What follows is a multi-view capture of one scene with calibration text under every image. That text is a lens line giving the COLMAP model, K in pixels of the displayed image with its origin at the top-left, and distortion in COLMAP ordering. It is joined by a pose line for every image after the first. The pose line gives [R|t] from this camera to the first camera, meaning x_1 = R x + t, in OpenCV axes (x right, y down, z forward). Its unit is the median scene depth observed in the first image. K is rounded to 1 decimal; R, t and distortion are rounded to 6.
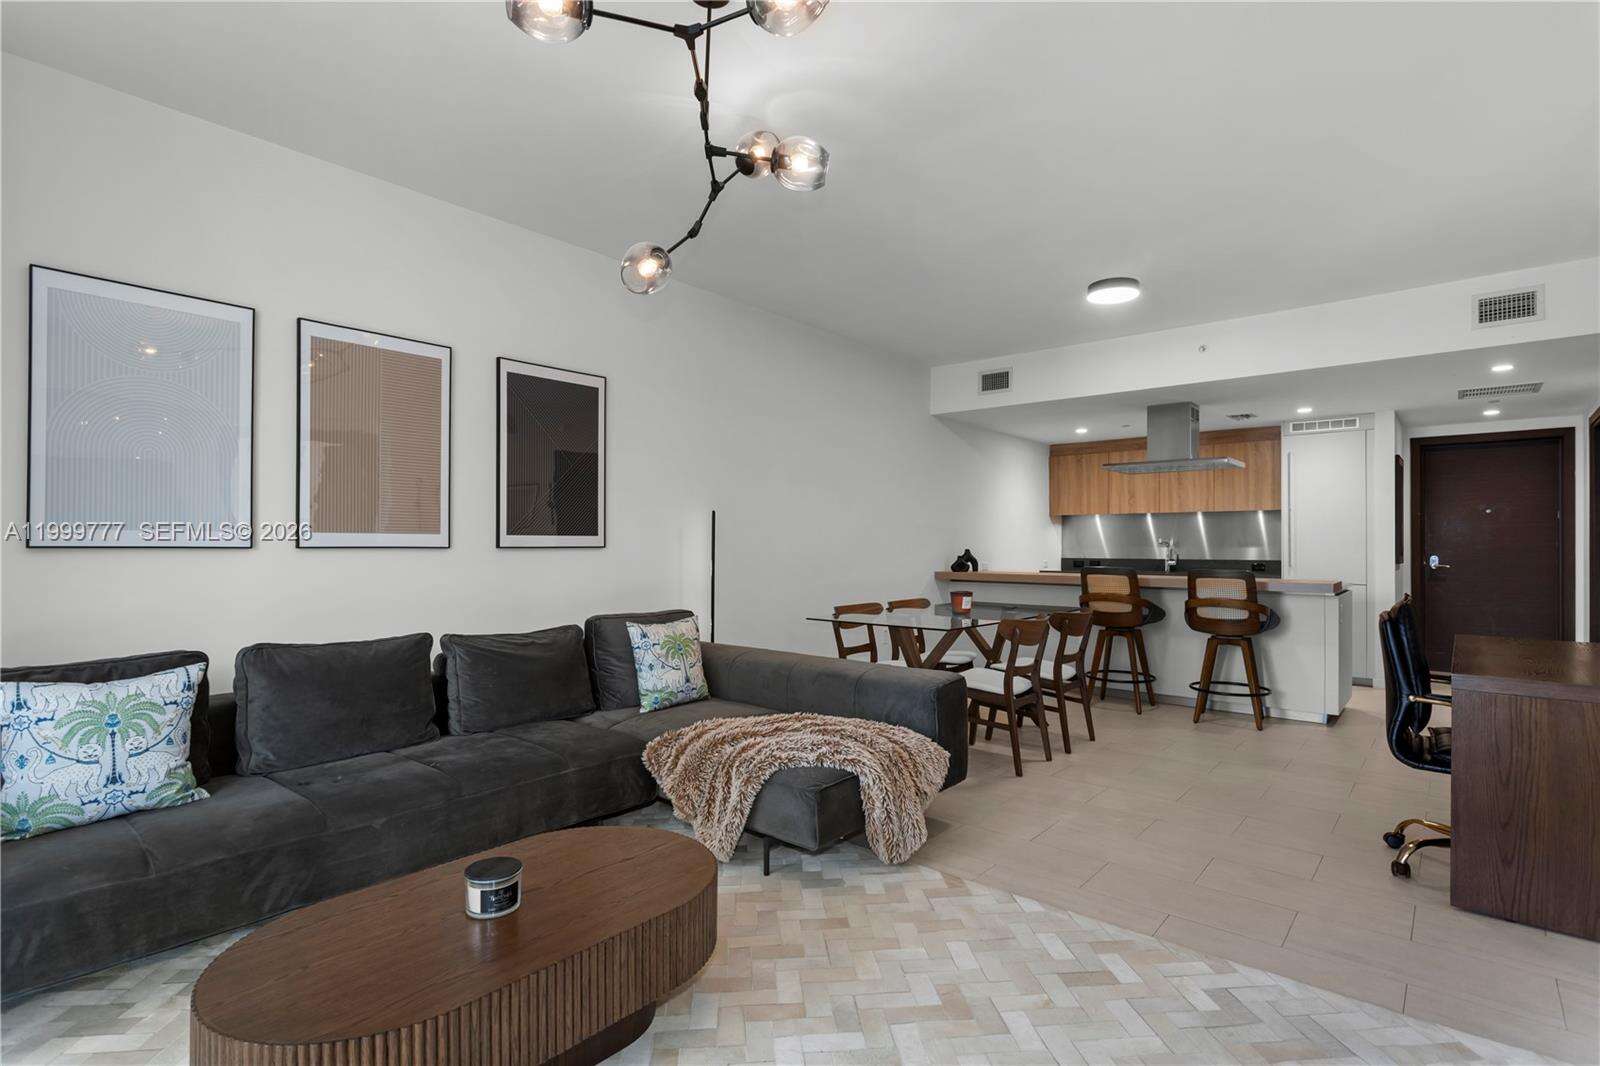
lens RADIAL K [[781.0, 0, 801.4], [0, 781.0, 535.9], [0, 0, 1]] dist [-0.014576, 0.011093]
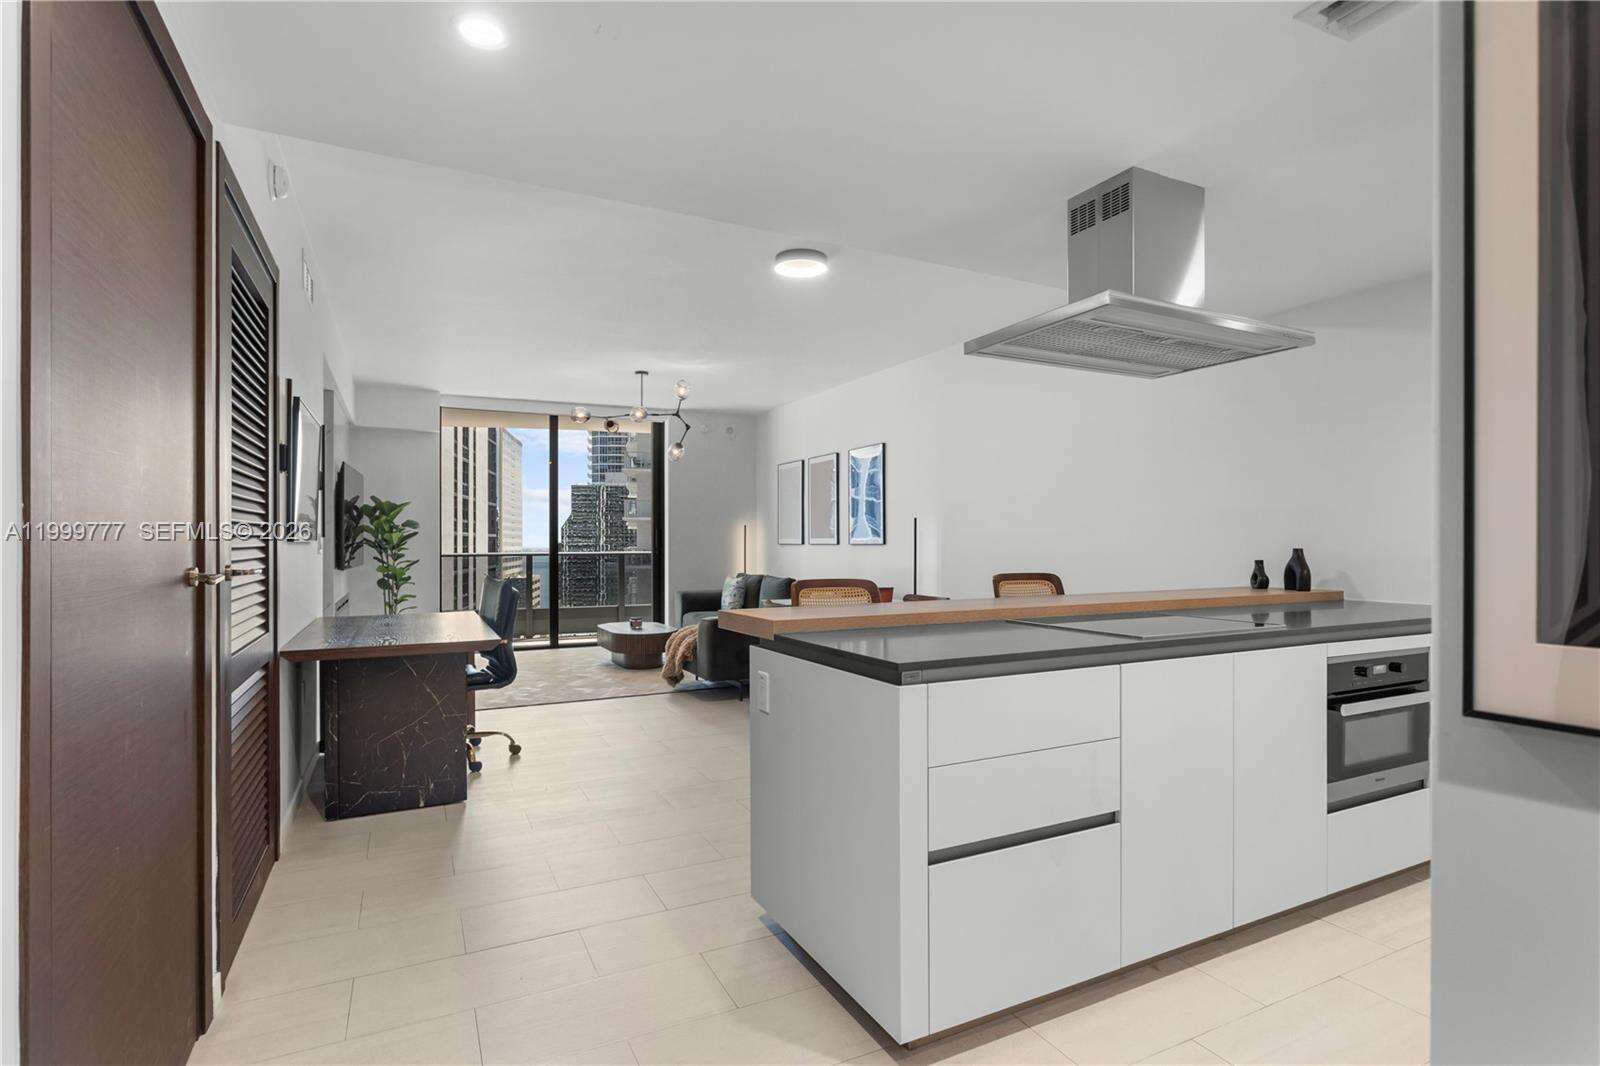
lens RADIAL K [[798.8, 0, 798.8], [0, 798.8, 539.6], [0, 0, 1]] dist [-0.004046, -0.000267]
pose [[-0.396382, -0.007821, -0.918052, 0.861474], [0.010575, 0.999858, -0.013084, 0.014858], [0.918025, -0.014894, -0.396243, 0.933472]]
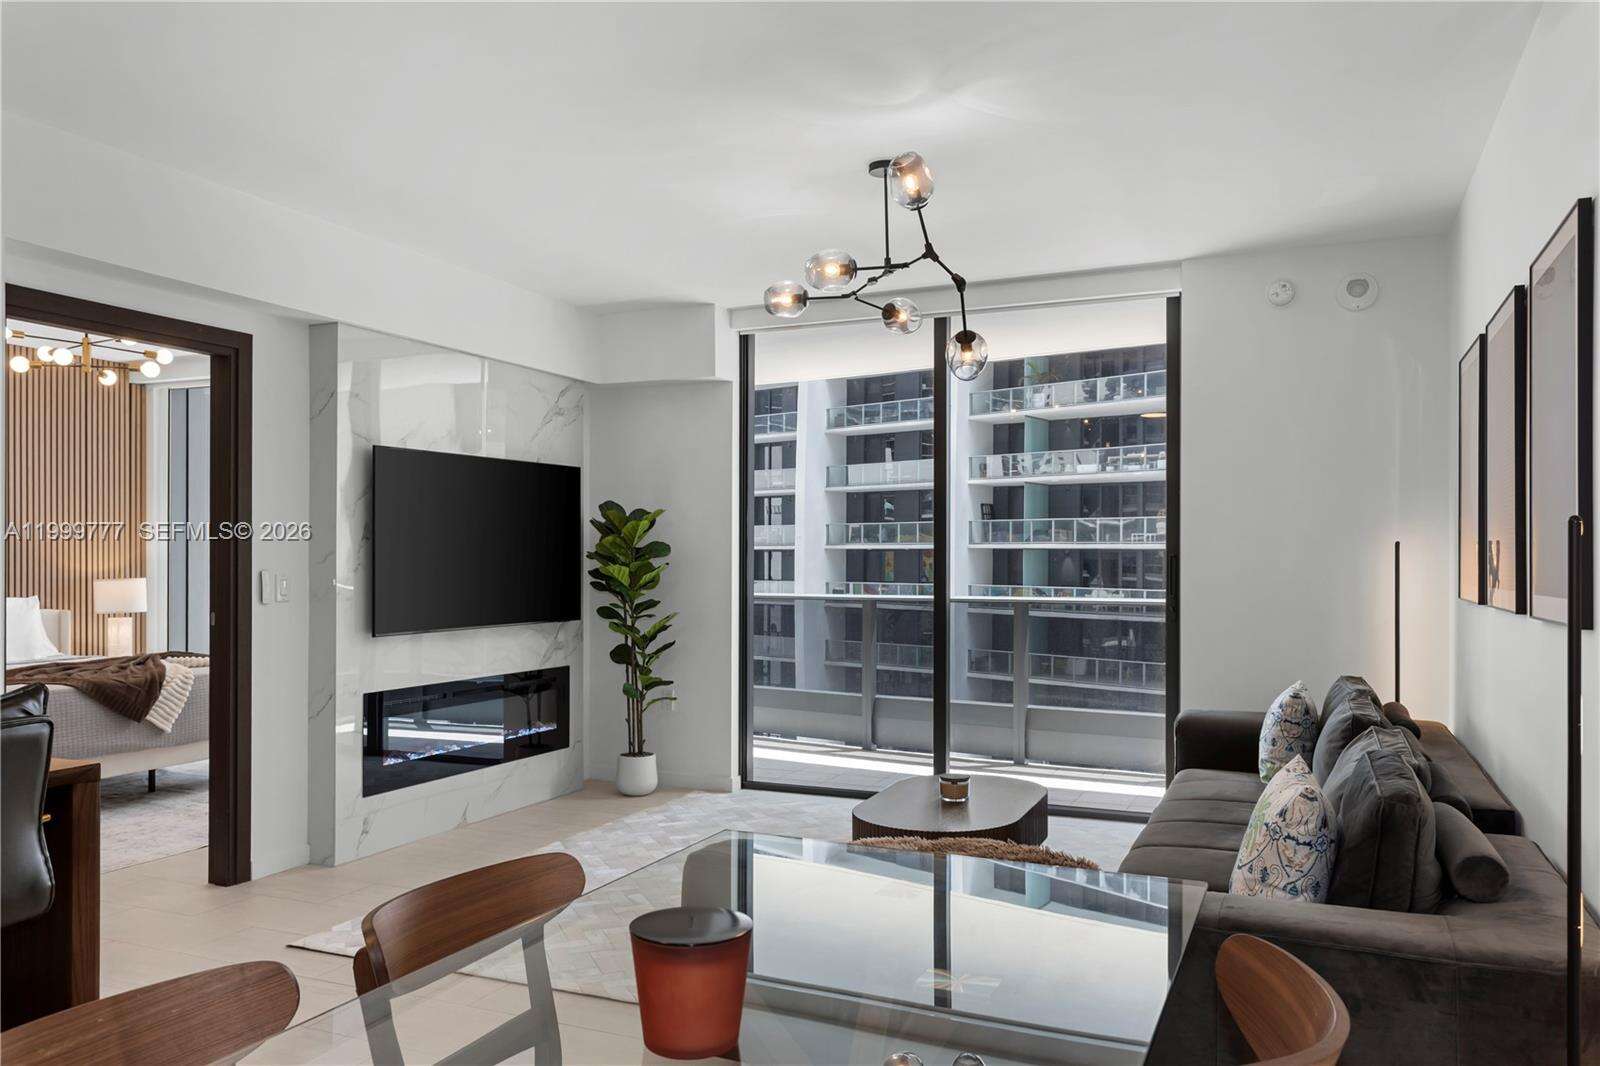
lens RADIAL K [[1174.1, 0, 798.4], [0, 1174.1, 555.5], [0, 0, 1]] dist [0.003510, 0.010055]
pose [[-0.960063, -0.007069, -0.279693, 0.177671], [-0.002682, 0.999867, -0.016065, -0.008549], [0.279770, -0.014673, -0.959955, 0.901181]]
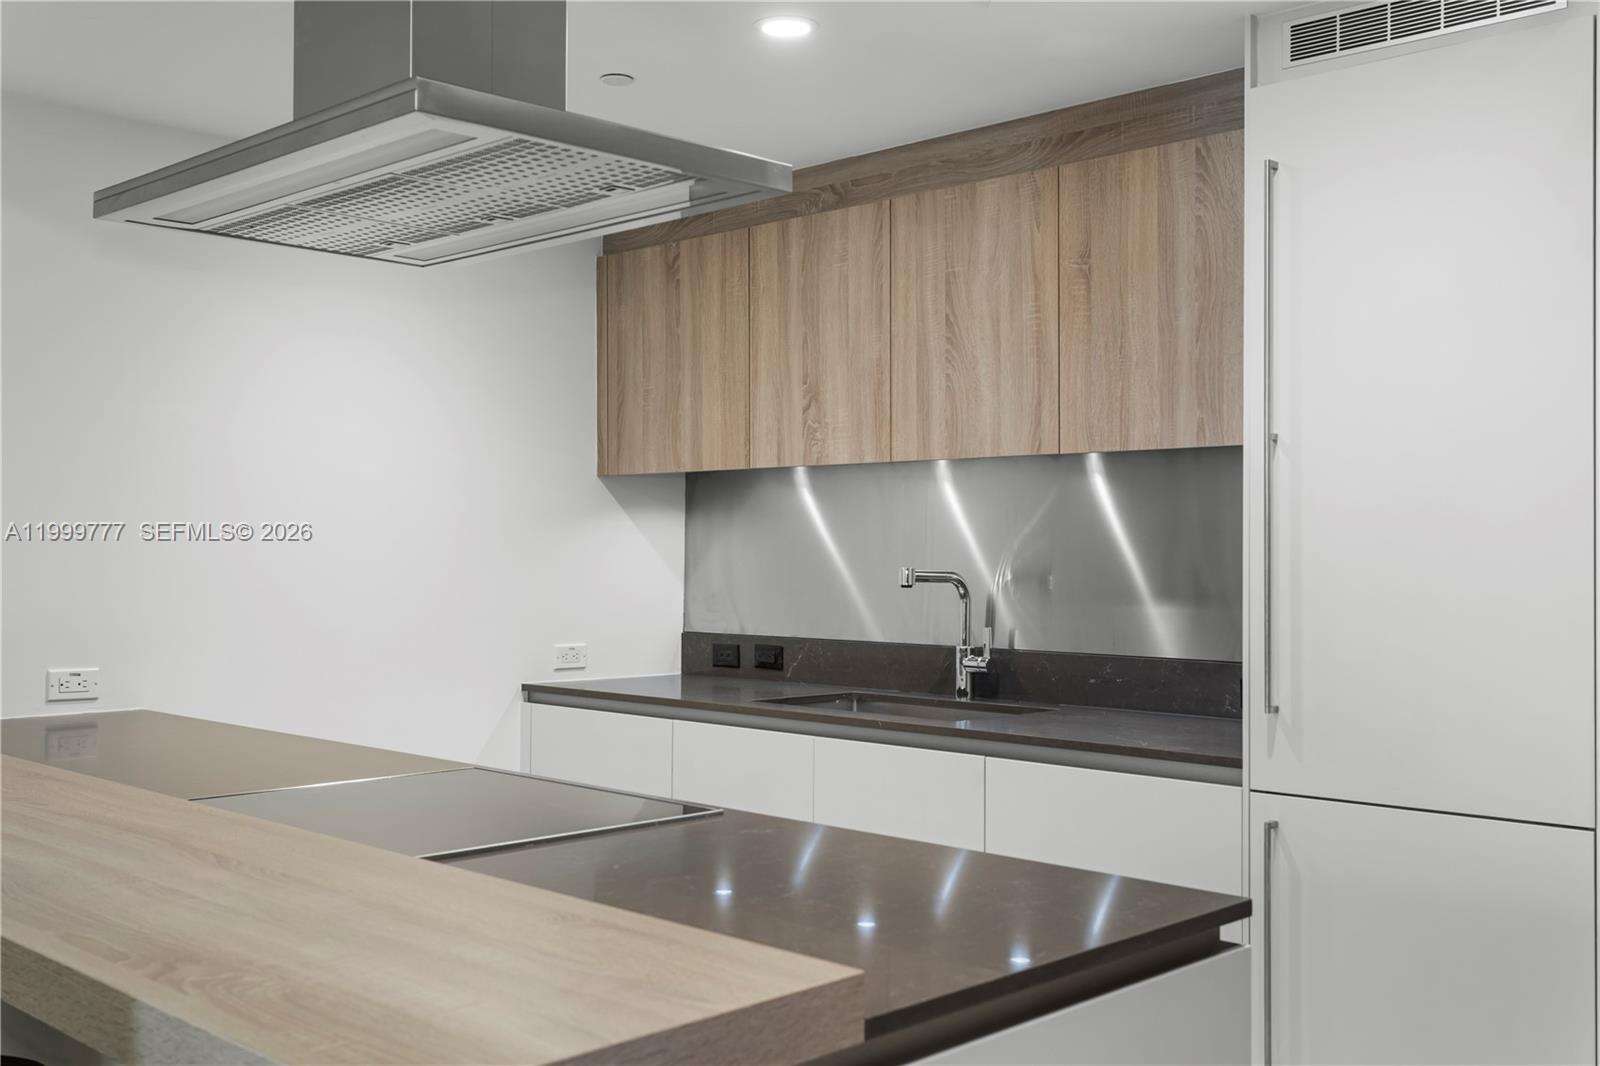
lens RADIAL K [[1606.6, 0, 800.0], [0, 1606.6, 533.0], [0, 0, 1]] dist [0.019236, 0.004586]
pose [[0.997848, 0.002019, -0.065533, 0.545480], [-0.001910, 0.999997, 0.001731, -0.009734], [0.065537, -0.001602, 0.997849, 0.580280]]
